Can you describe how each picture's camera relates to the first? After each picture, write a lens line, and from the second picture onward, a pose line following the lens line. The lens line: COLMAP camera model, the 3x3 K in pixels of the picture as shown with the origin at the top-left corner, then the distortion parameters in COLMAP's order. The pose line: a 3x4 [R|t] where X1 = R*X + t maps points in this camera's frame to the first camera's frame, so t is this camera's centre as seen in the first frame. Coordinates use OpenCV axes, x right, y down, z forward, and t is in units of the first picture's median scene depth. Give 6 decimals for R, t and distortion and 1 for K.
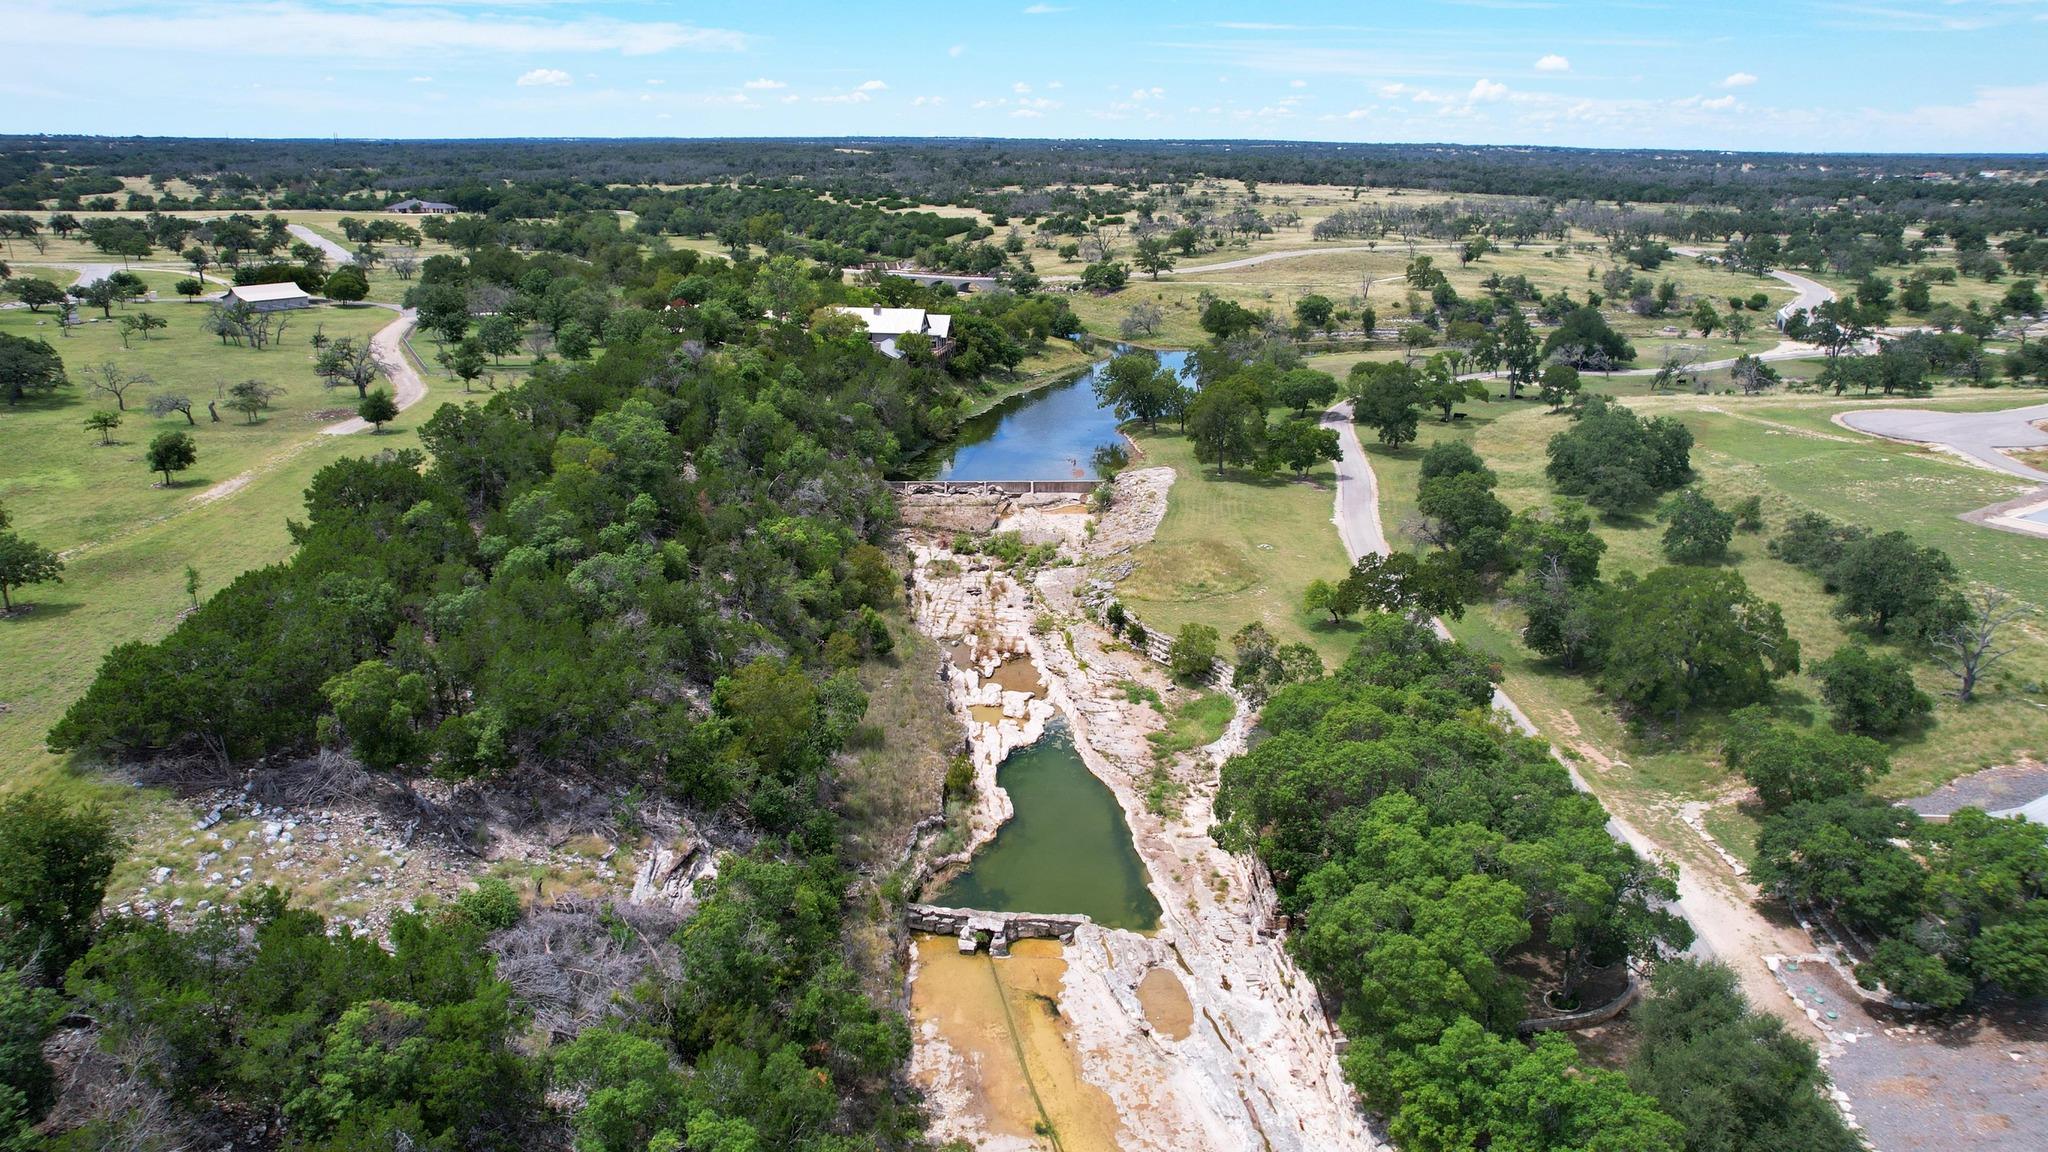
lens RADIAL K [[1309.0, 0, 1026.7], [0, 1309.0, 577.3], [0, 0, 1]] dist [-0.073240, 0.066542]
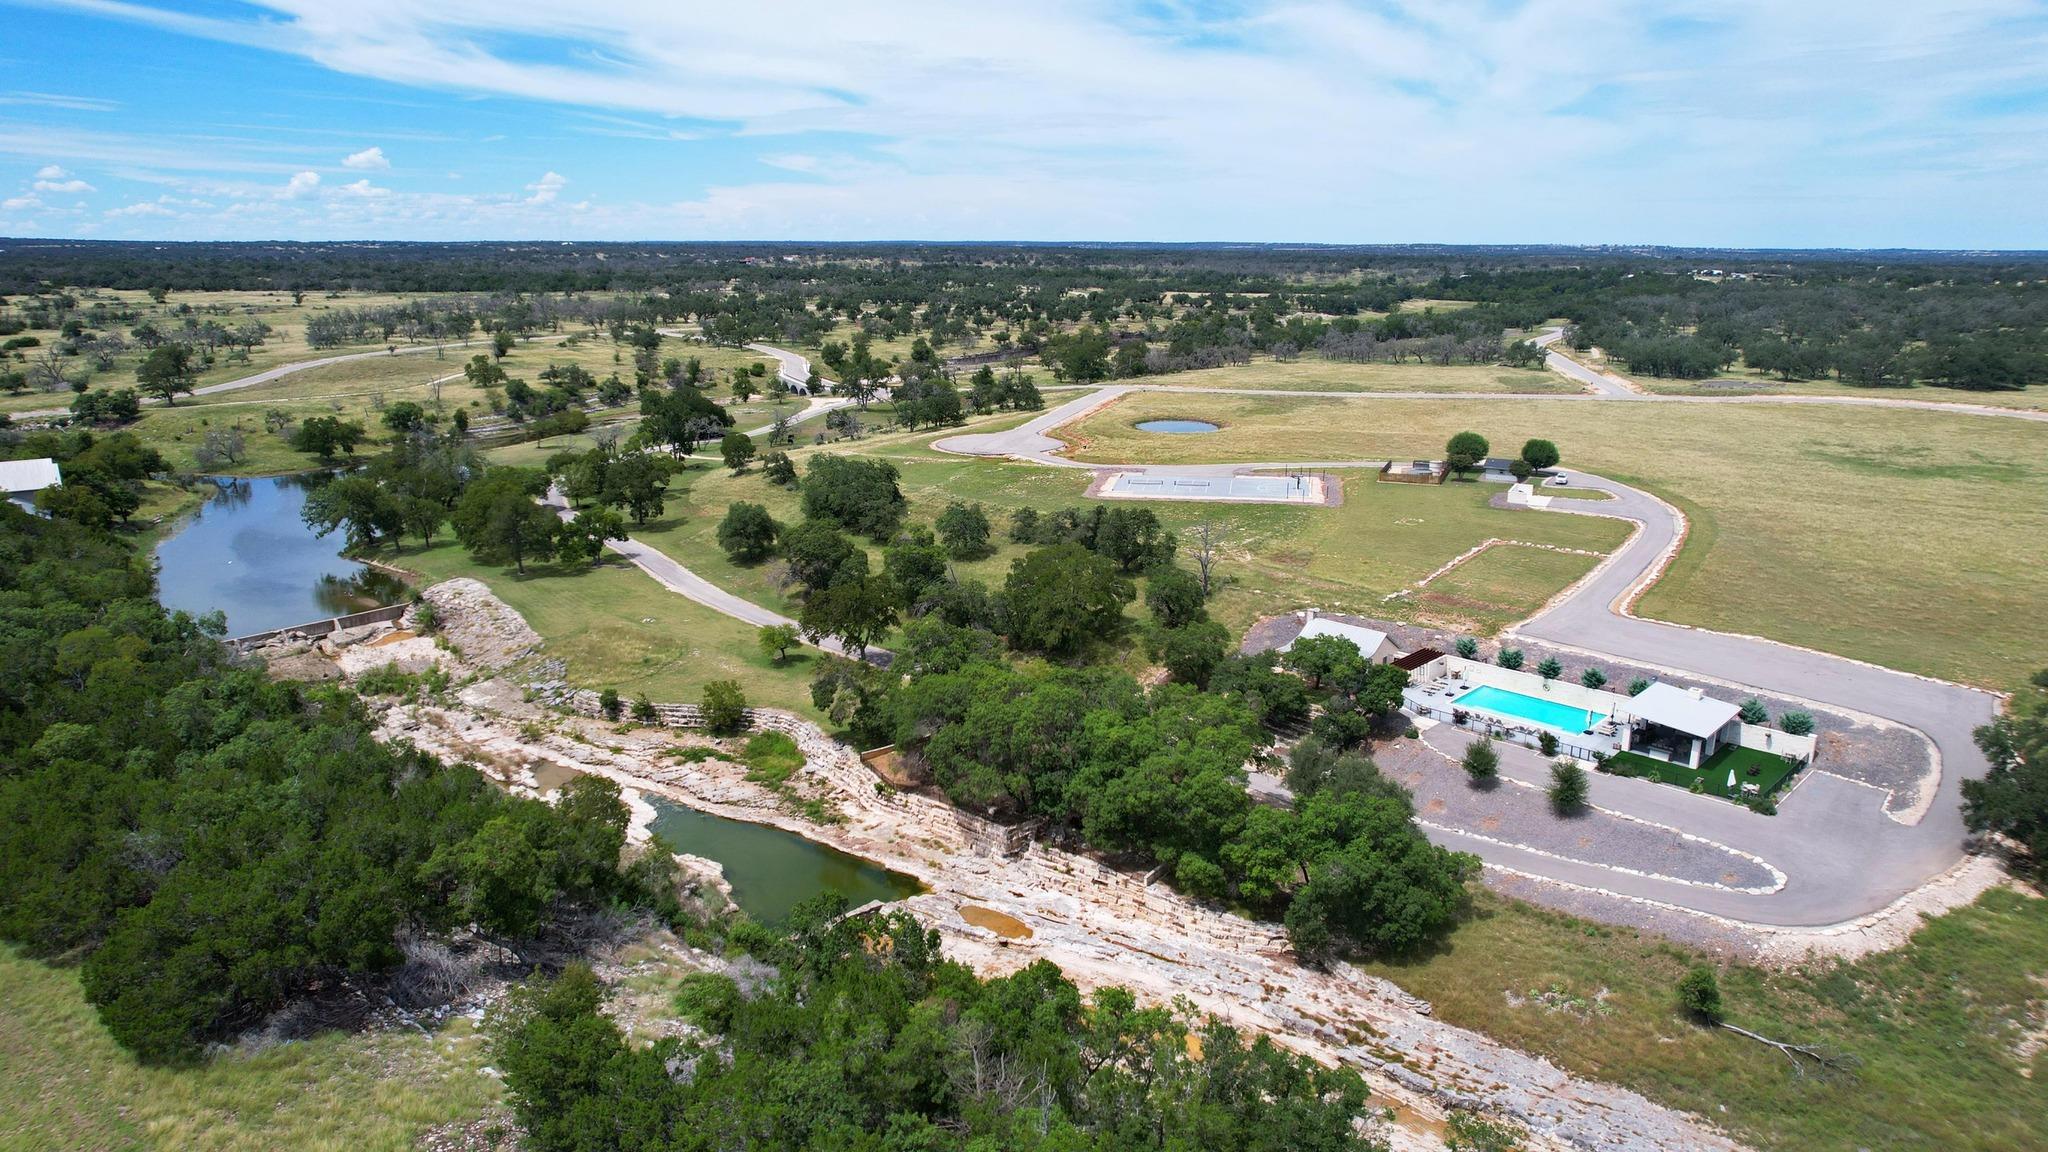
lens RADIAL K [[1309.0, 0, 1026.7], [0, 1309.0, 577.3], [0, 0, 1]] dist [-0.073240, 0.066542]
pose [[0.680274, -0.188213, 0.708381, -0.251997], [0.235007, 0.971453, 0.032428, -0.013462], [-0.694261, 0.144415, 0.705085, 0.007038]]
